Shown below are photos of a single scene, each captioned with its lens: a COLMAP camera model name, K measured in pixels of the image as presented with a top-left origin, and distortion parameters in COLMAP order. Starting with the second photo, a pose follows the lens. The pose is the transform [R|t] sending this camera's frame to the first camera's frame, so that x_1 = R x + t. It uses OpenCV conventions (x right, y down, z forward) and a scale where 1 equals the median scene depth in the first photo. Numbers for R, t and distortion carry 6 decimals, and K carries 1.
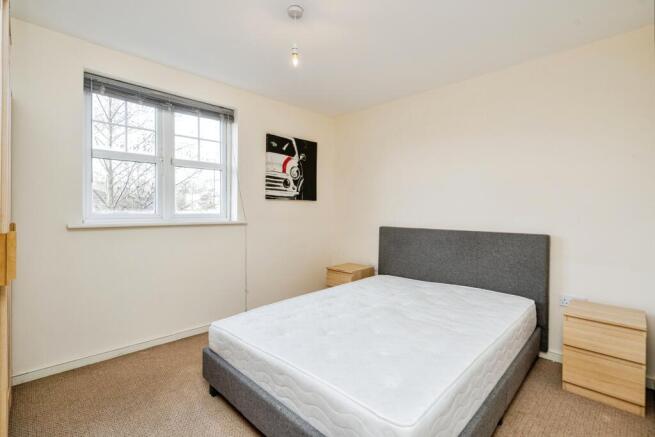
lens RADIAL K [[300.7, 0, 329.8], [0, 300.7, 213.1], [0, 0, 1]] dist [-0.032872, 0.000009]
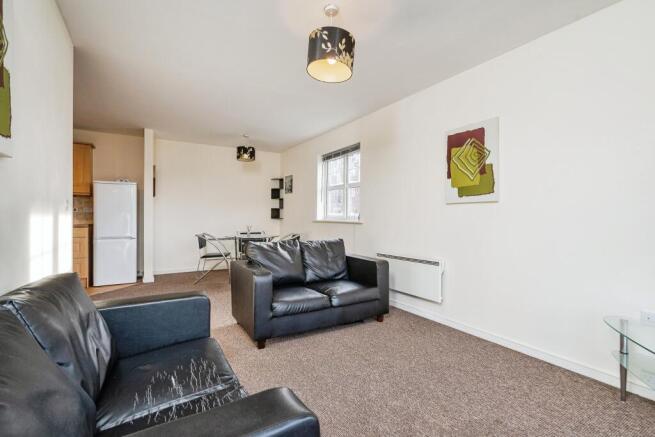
lens RADIAL K [[300.7, 0, 329.8], [0, 300.7, 213.1], [0, 0, 1]] dist [-0.032872, 0.000009]
pose [[-0.244157, -0.006703, -0.969712, 1.175616], [-0.005382, 0.999970, -0.005557, -0.001780], [0.969721, 0.003862, -0.244186, 1.325473]]
